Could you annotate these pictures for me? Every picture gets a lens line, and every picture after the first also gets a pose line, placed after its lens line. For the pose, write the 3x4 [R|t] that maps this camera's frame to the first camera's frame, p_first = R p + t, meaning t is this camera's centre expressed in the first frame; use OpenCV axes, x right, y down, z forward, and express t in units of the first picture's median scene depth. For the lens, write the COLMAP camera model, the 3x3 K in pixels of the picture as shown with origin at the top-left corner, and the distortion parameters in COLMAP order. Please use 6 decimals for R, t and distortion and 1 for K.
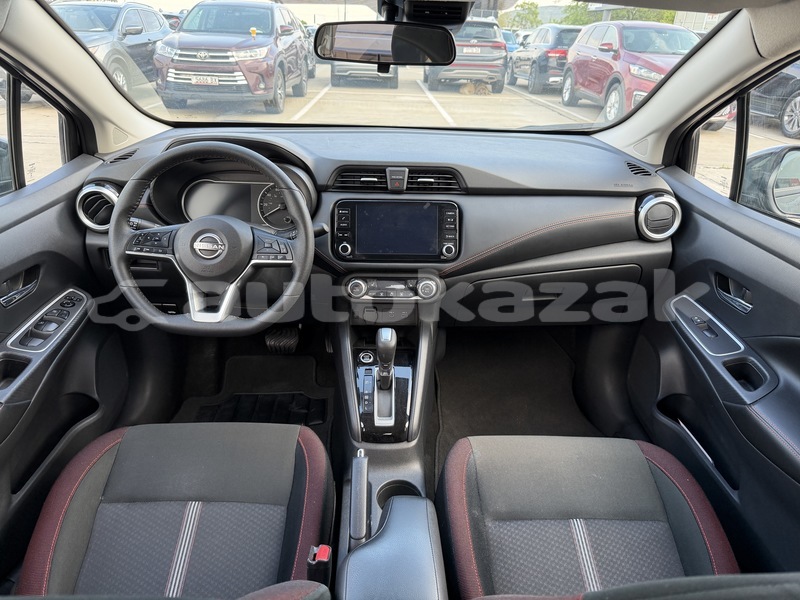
lens RADIAL K [[562.9, 0, 400.0], [0, 562.9, 300.0], [0, 0, 1]] dist [0.098494, -0.182483]
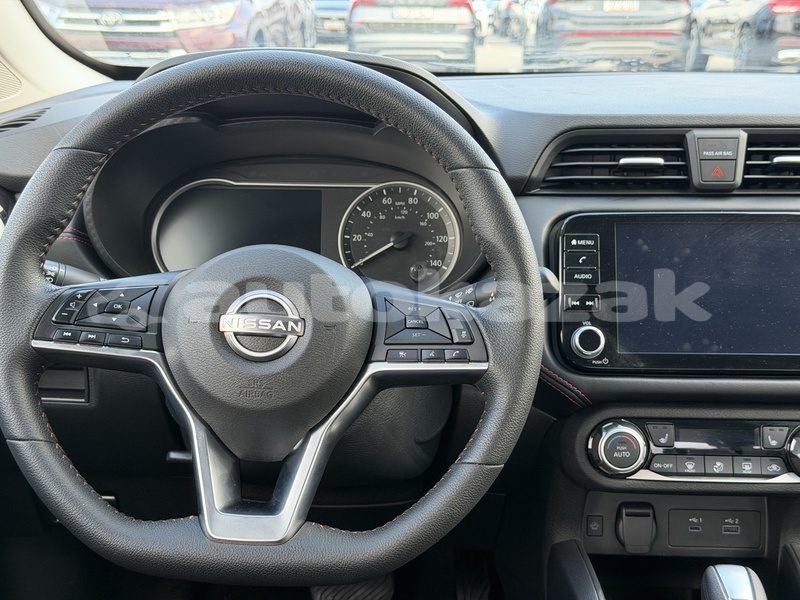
lens RADIAL K [[1119.4, 0, 400.0], [0, 1119.4, 300.0], [0, 0, 1]] dist [0.298735, -0.894178]
pose [[0.998190, -0.009894, -0.059322, -0.174088], [-0.000493, 0.984995, -0.172585, 0.011031], [0.060139, 0.172302, 0.983207, 0.254411]]
